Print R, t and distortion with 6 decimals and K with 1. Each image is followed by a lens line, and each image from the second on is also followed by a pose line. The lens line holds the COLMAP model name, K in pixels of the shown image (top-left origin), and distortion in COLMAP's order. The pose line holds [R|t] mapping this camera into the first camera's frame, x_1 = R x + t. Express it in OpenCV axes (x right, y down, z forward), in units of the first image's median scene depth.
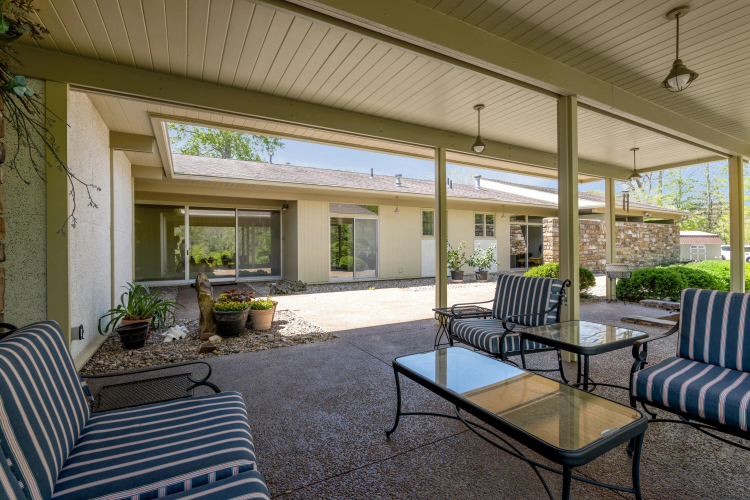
lens RADIAL K [[340.8, 0, 373.4], [0, 340.8, 248.8], [0, 0, 1]] dist [0.000038, -0.000941]
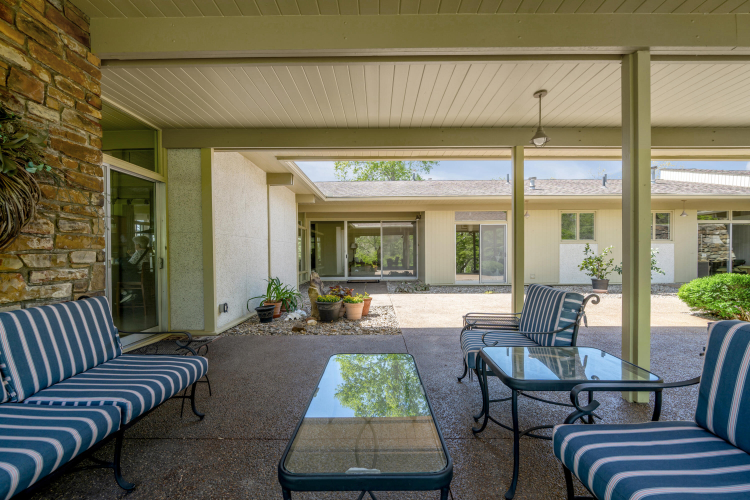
lens RADIAL K [[300.7, 0, 375.9], [0, 300.7, 256.3], [0, 0, 1]] dist [-0.009692, 0.001869]
pose [[0.876000, 0.006172, -0.482272, 0.244090], [-0.001987, 0.999956, 0.009187, -0.000320], [0.482307, -0.007090, 0.875973, 0.087670]]
